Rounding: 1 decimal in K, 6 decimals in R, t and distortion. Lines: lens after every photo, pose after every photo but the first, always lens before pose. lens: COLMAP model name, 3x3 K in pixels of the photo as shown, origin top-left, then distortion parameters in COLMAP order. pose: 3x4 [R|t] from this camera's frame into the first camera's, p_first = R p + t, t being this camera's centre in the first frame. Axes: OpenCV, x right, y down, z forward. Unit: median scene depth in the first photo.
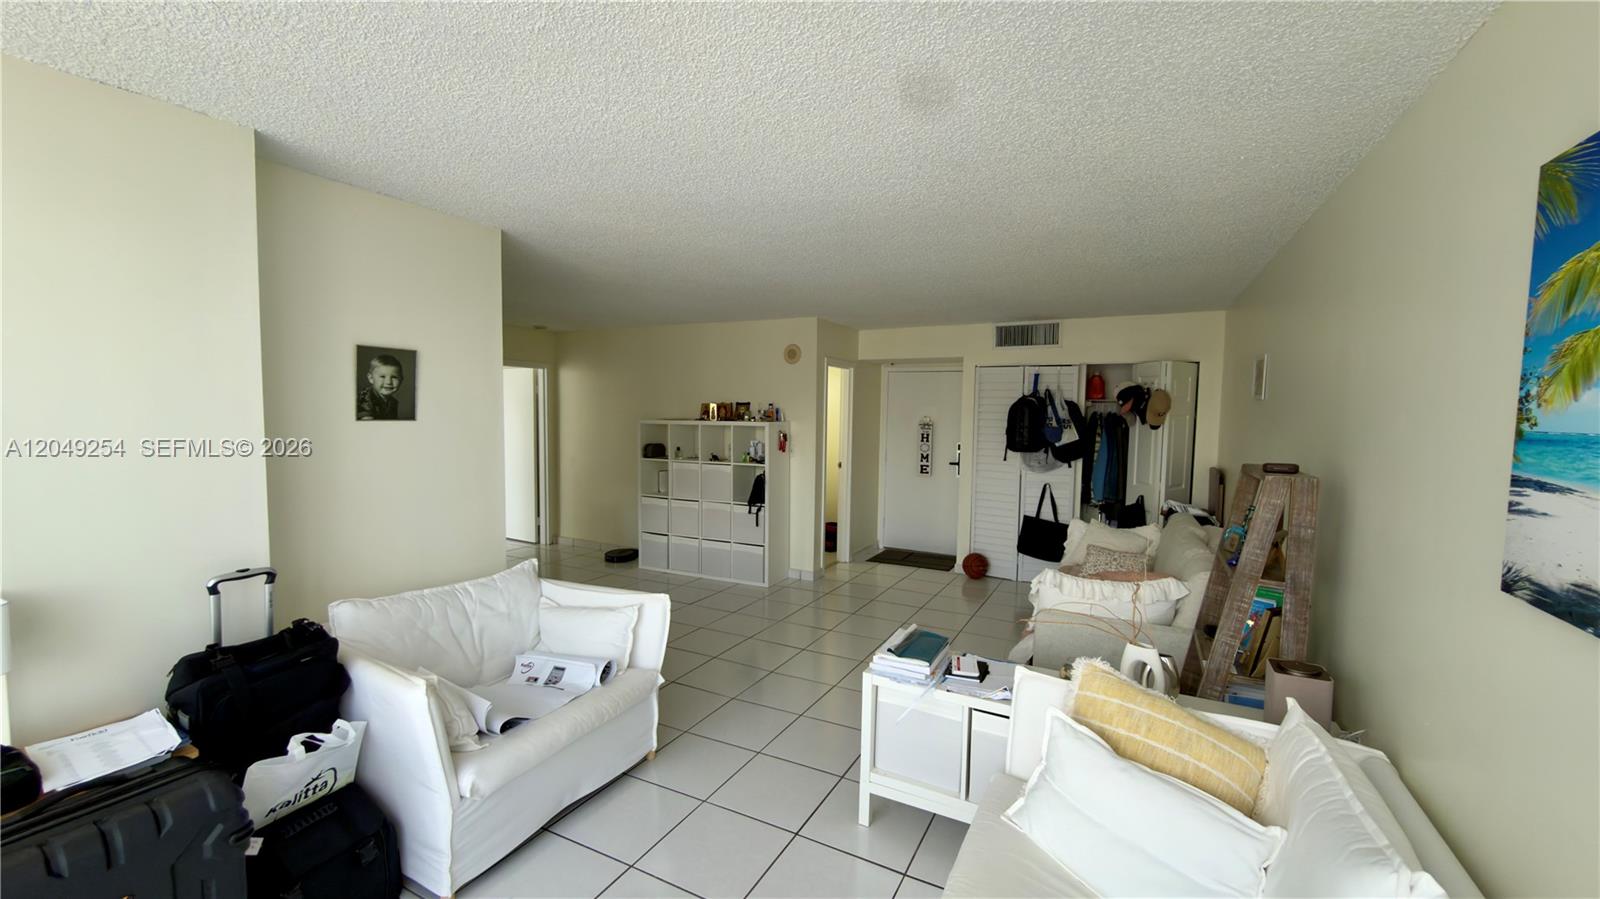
lens RADIAL K [[639.6, 0, 800.0], [0, 639.6, 449.5], [0, 0, 1]] dist [0.000295, 0.000090]
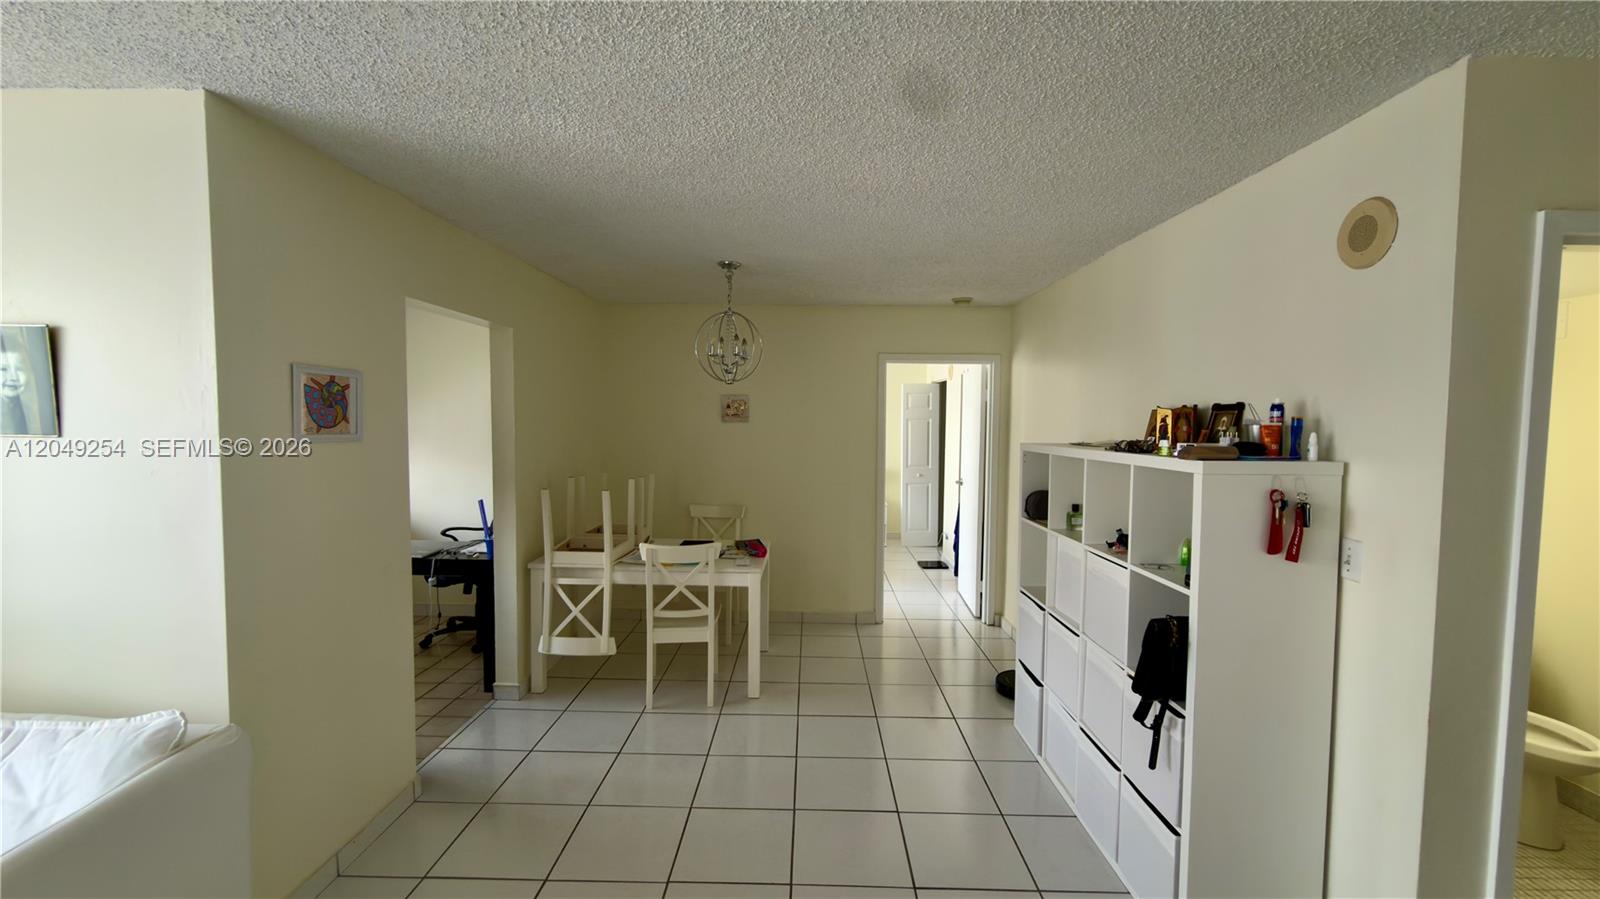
lens RADIAL K [[639.6, 0, 800.0], [0, 639.6, 449.5], [0, 0, 1]] dist [0.000295, 0.000090]
pose [[0.454341, 0.037145, -0.890053, 0.134653], [-0.058592, 0.998213, 0.011750, -0.038861], [0.888899, 0.046812, 0.455706, 0.637433]]
